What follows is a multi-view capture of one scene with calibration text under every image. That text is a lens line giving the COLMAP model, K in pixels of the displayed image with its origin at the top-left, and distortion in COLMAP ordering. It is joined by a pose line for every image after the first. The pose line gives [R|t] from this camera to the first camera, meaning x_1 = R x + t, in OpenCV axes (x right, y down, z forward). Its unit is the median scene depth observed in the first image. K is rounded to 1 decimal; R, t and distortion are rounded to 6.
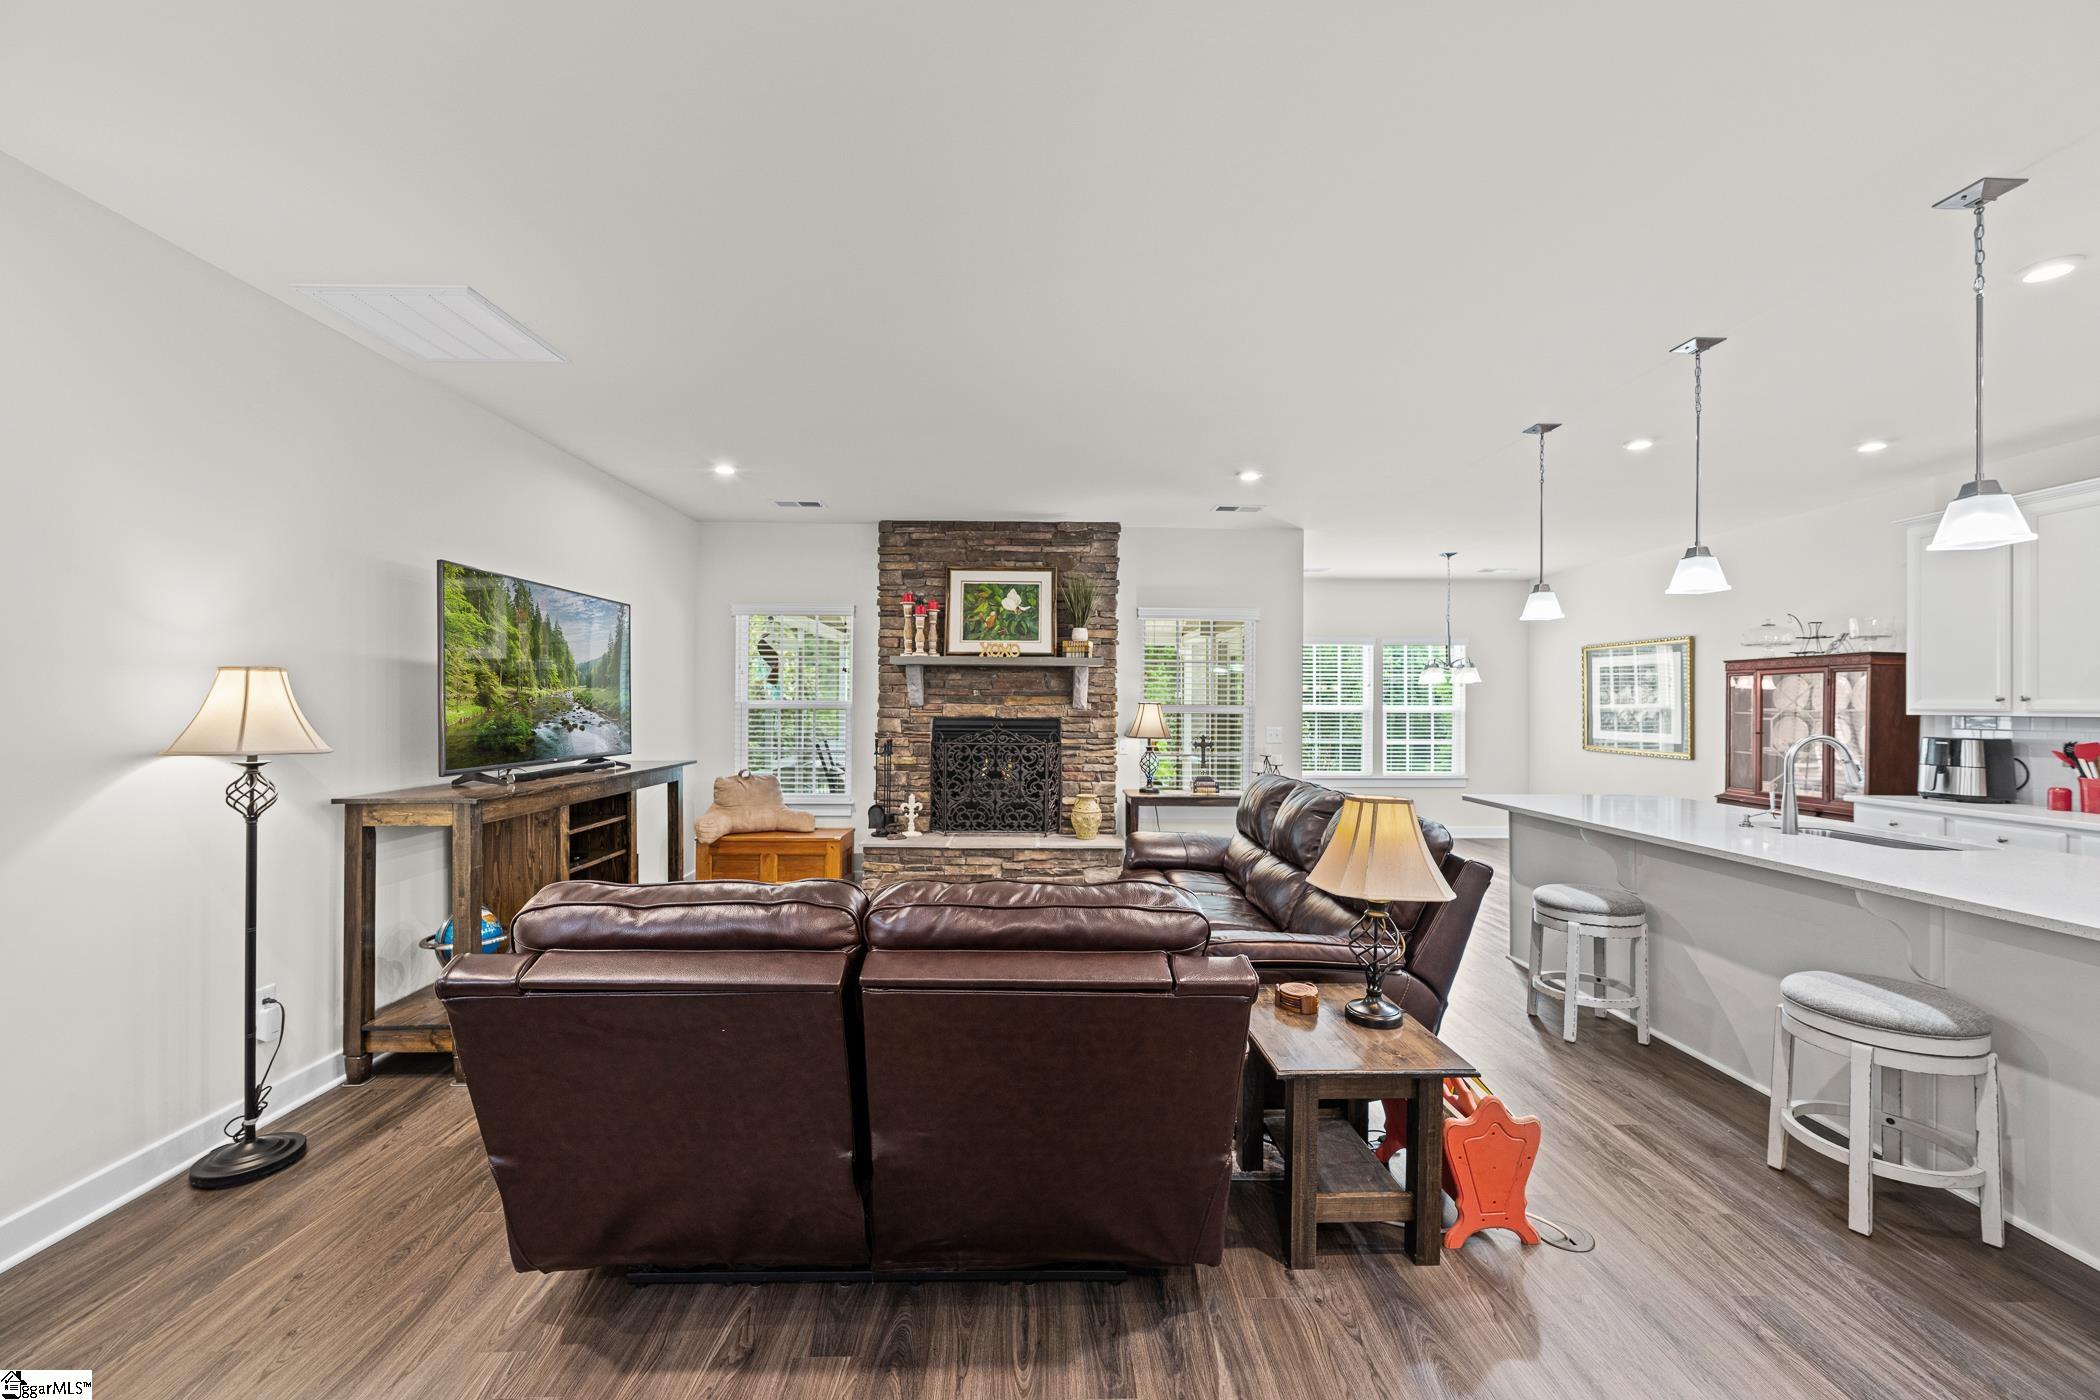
lens RADIAL K [[843.6, 0, 1053.4], [0, 843.6, 703.2], [0, 0, 1]] dist [-0.000357, -0.000424]
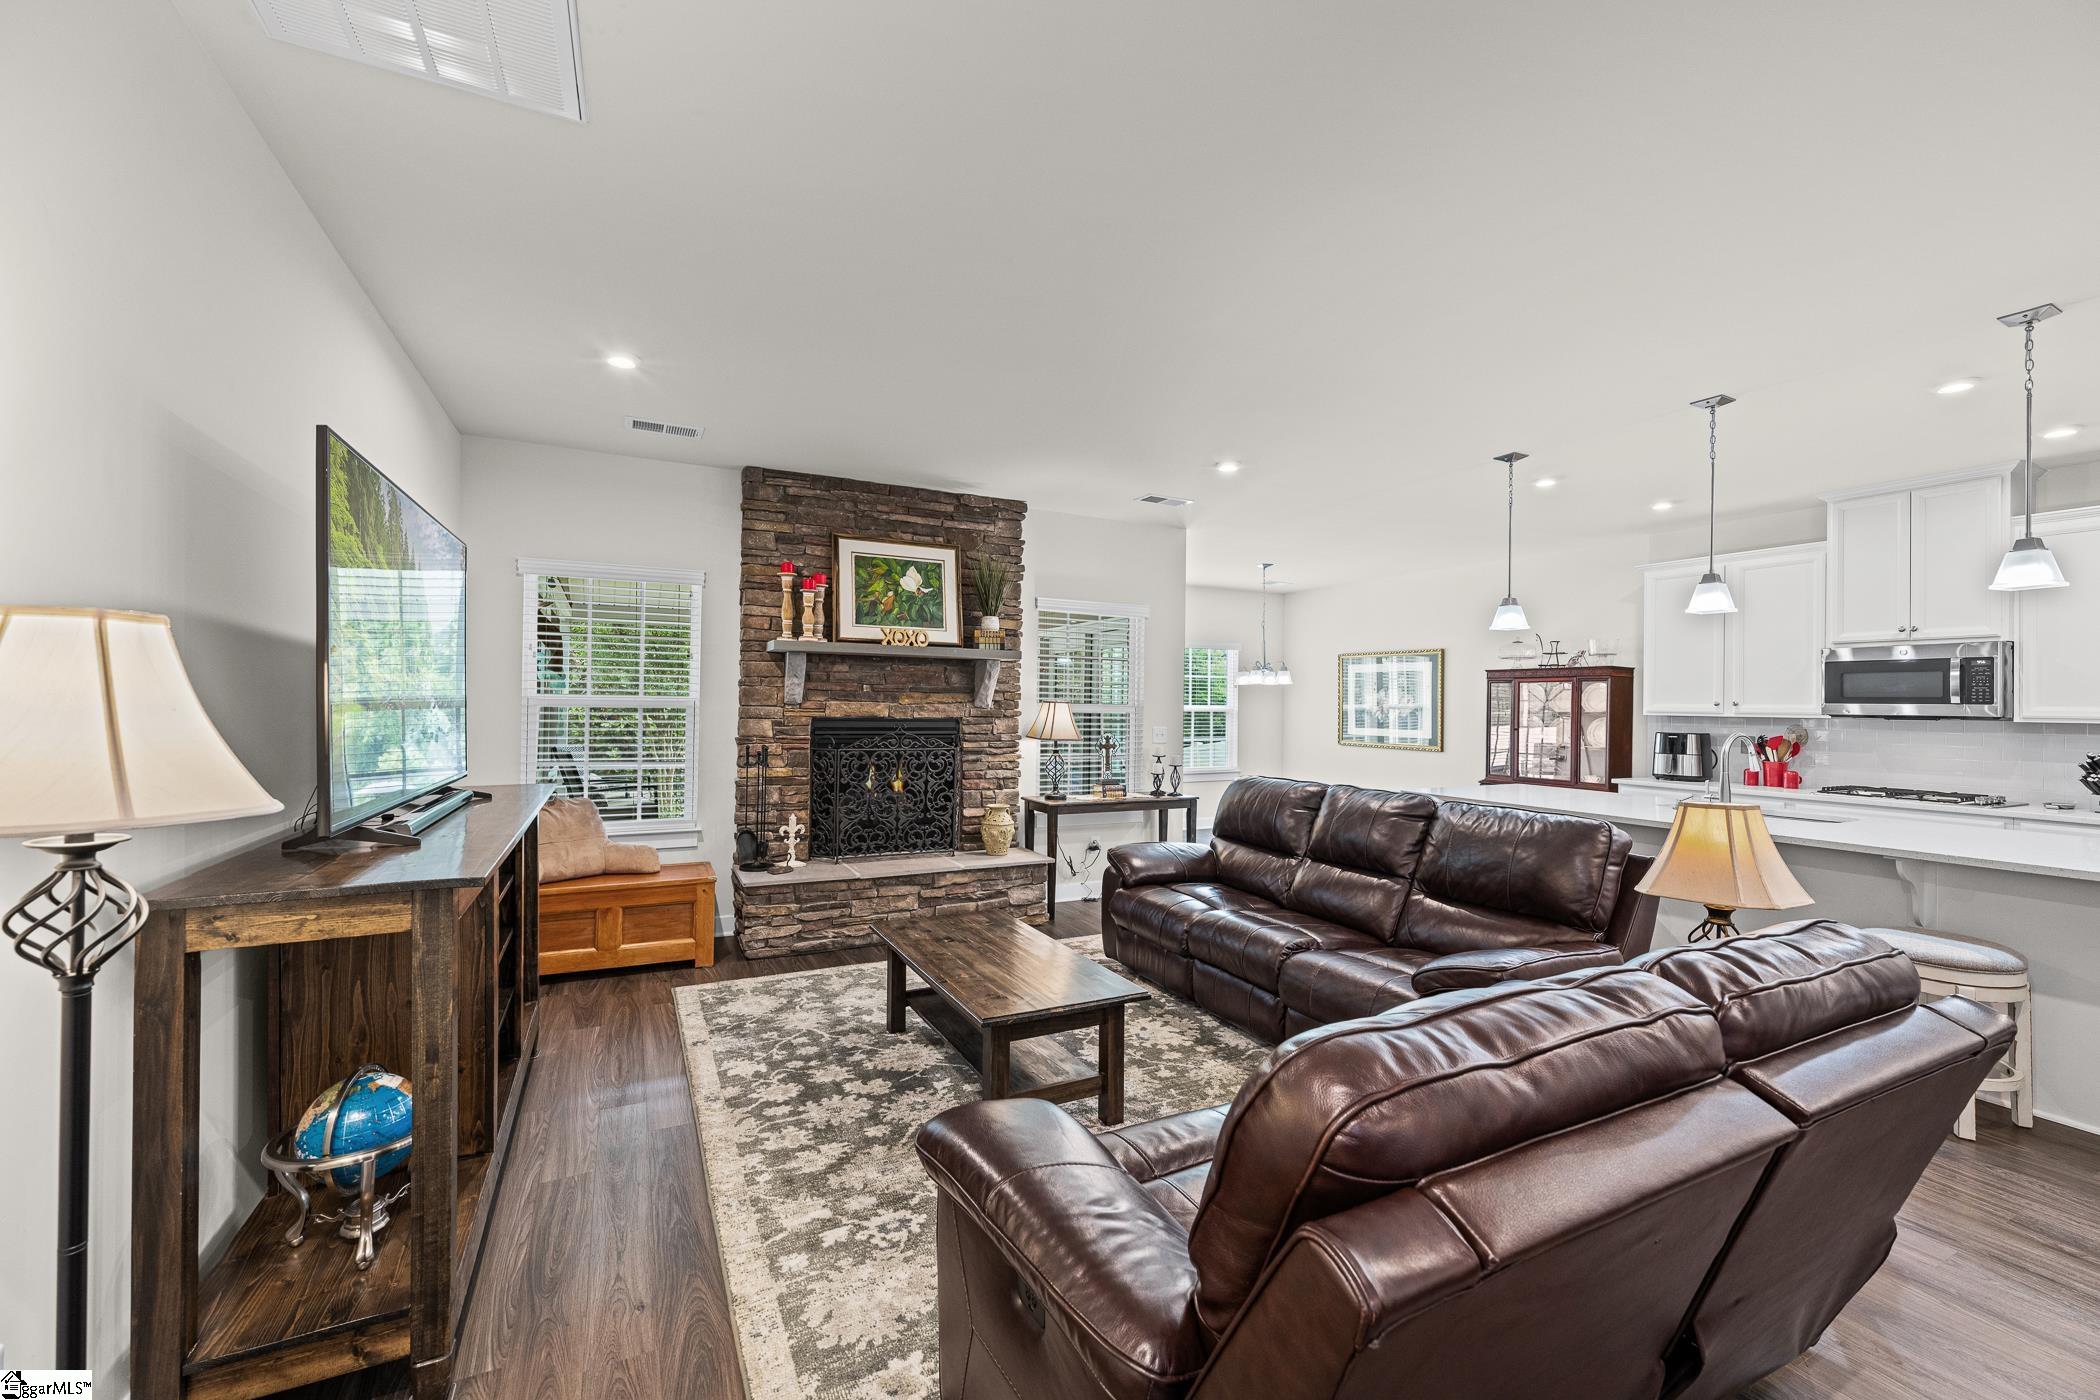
lens RADIAL K [[843.6, 0, 1049.1], [0, 843.6, 701.5], [0, 0, 1]] dist [-0.000357, -0.000424]
pose [[0.900988, 0.006435, 0.433797, -0.294089], [-0.007495, 0.999972, 0.000732, -0.001142], [-0.433780, -0.003911, 0.901011, 0.176168]]
